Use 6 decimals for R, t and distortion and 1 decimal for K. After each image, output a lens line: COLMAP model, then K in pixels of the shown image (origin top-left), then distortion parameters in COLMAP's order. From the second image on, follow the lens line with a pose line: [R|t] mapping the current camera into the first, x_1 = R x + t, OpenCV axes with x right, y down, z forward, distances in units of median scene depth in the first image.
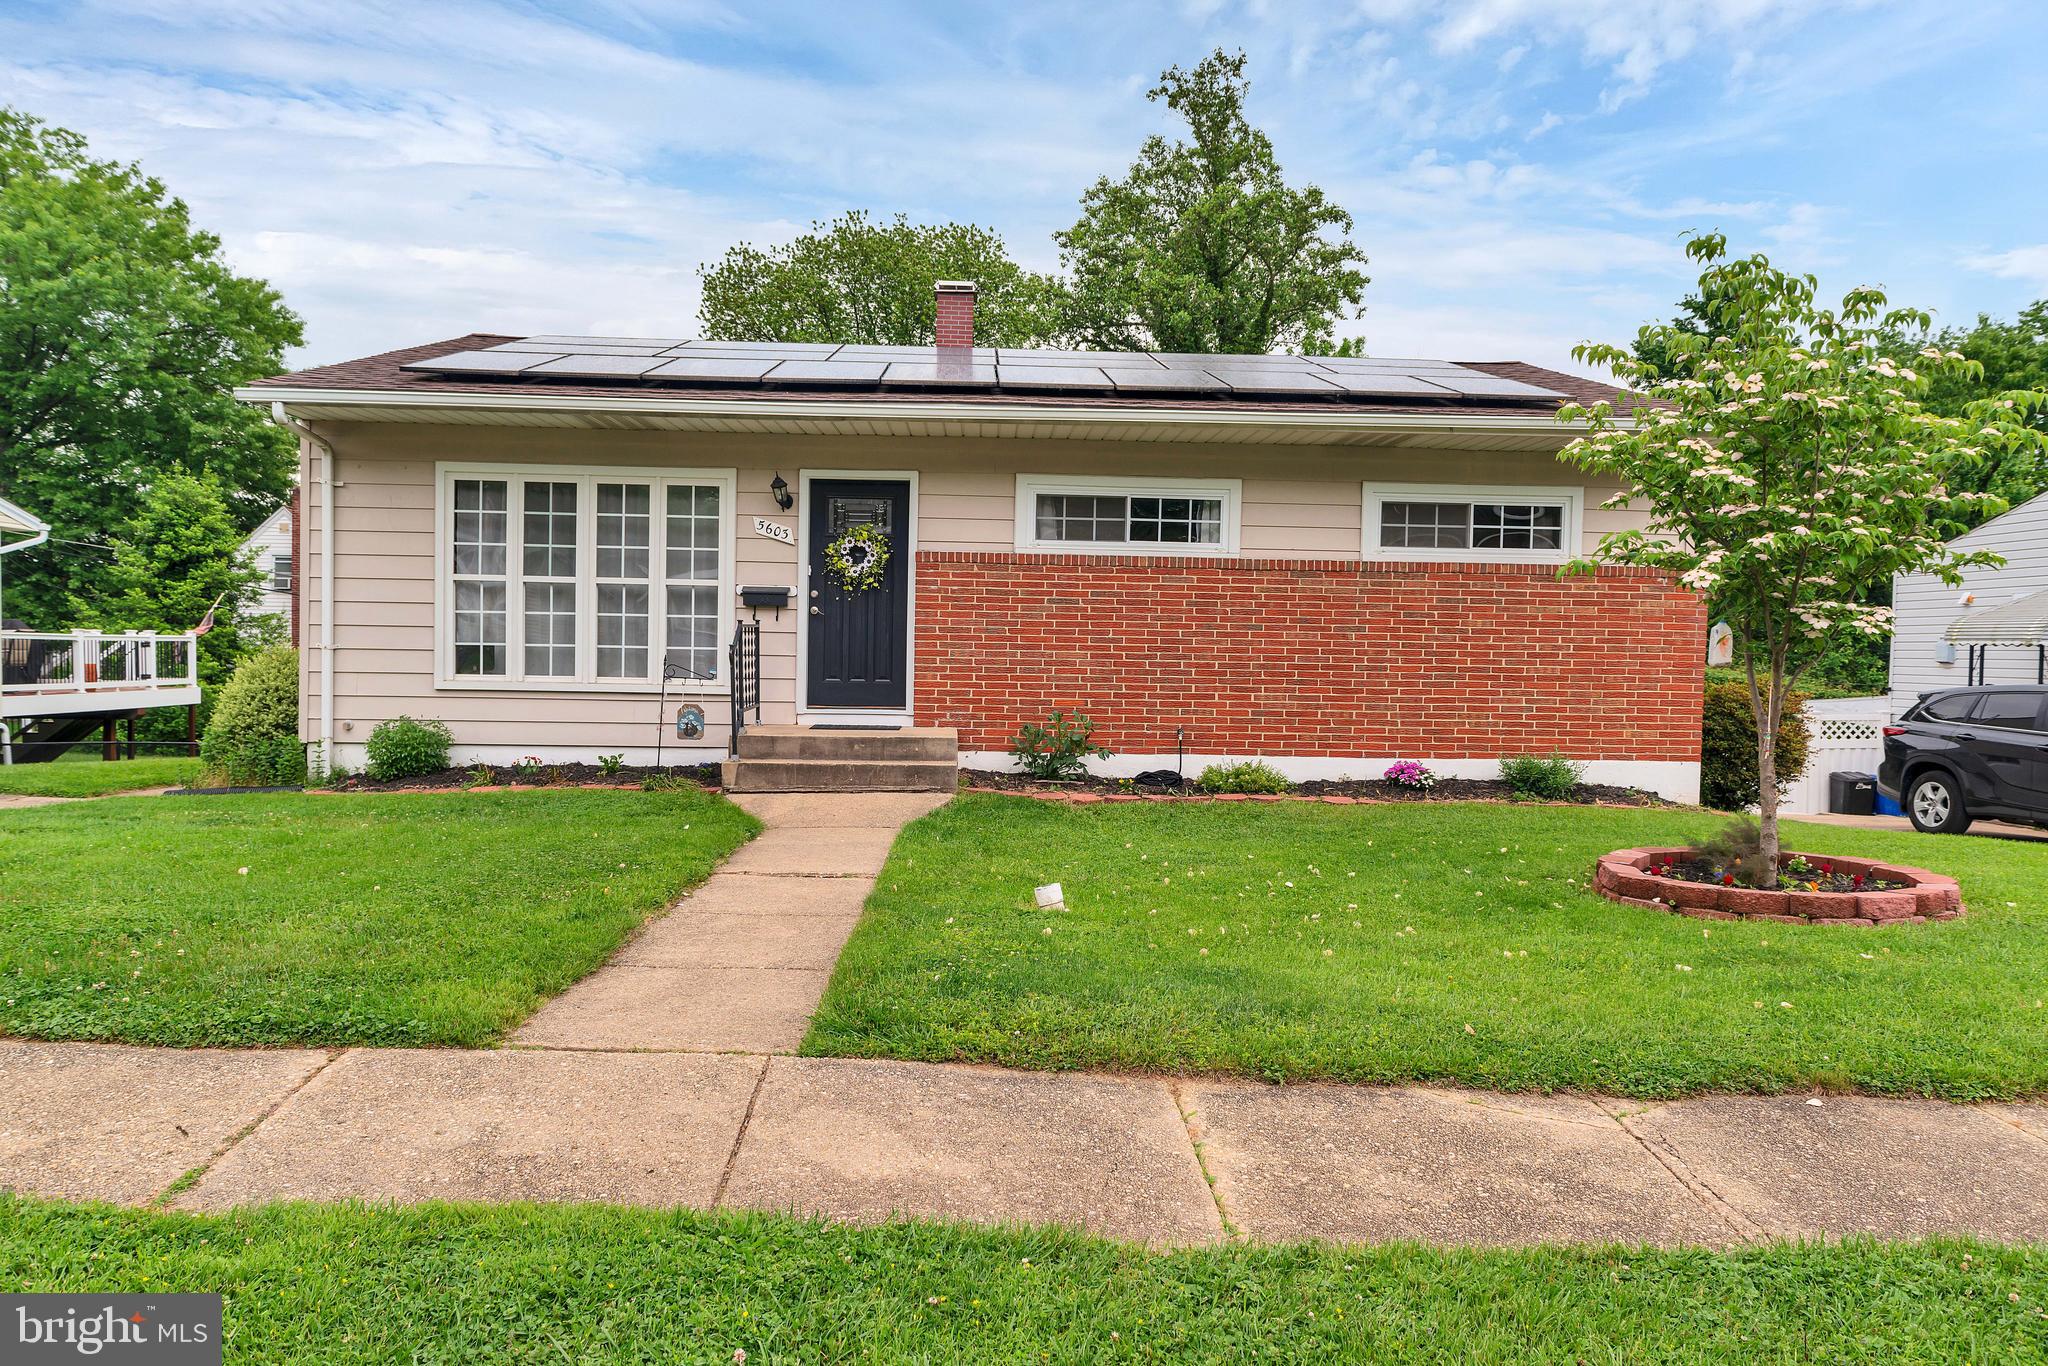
lens RADIAL K [[1503.7, 0, 1024.0], [0, 1503.7, 683.0], [0, 0, 1]] dist [-0.000370, -0.000667]
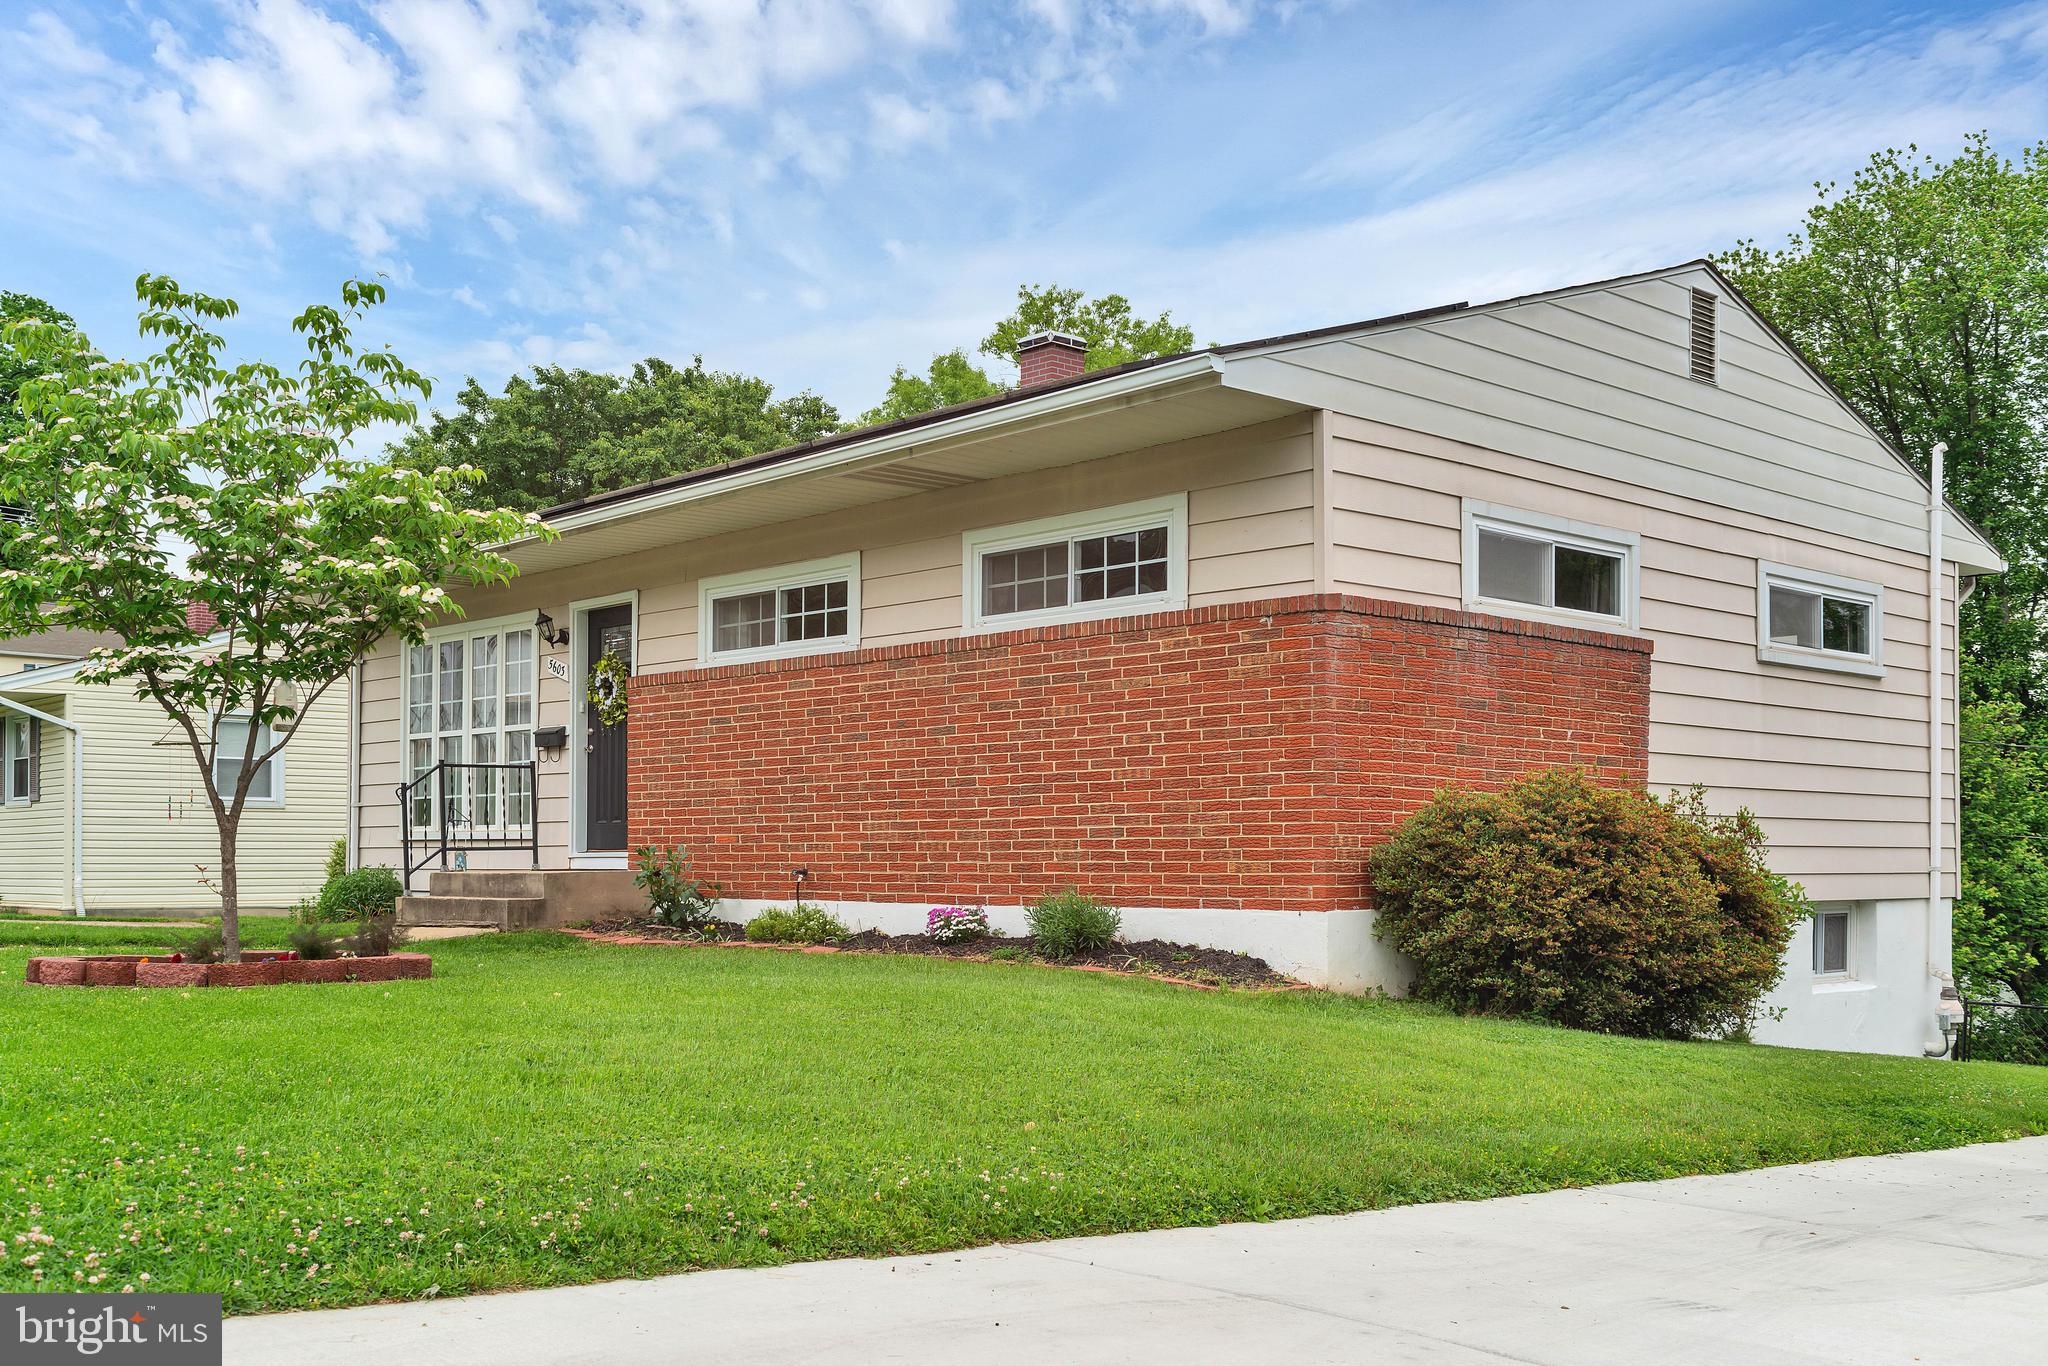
lens RADIAL K [[2021.1, 0, 1022.9], [0, 2021.1, 819.8], [0, 0, 1]] dist [0.010114, 0.007822]
pose [[0.650678, -0.033133, -0.758631, 1.008033], [-0.011865, 0.998482, -0.053785, 0.061795], [0.759261, 0.043998, 0.649297, 0.384937]]
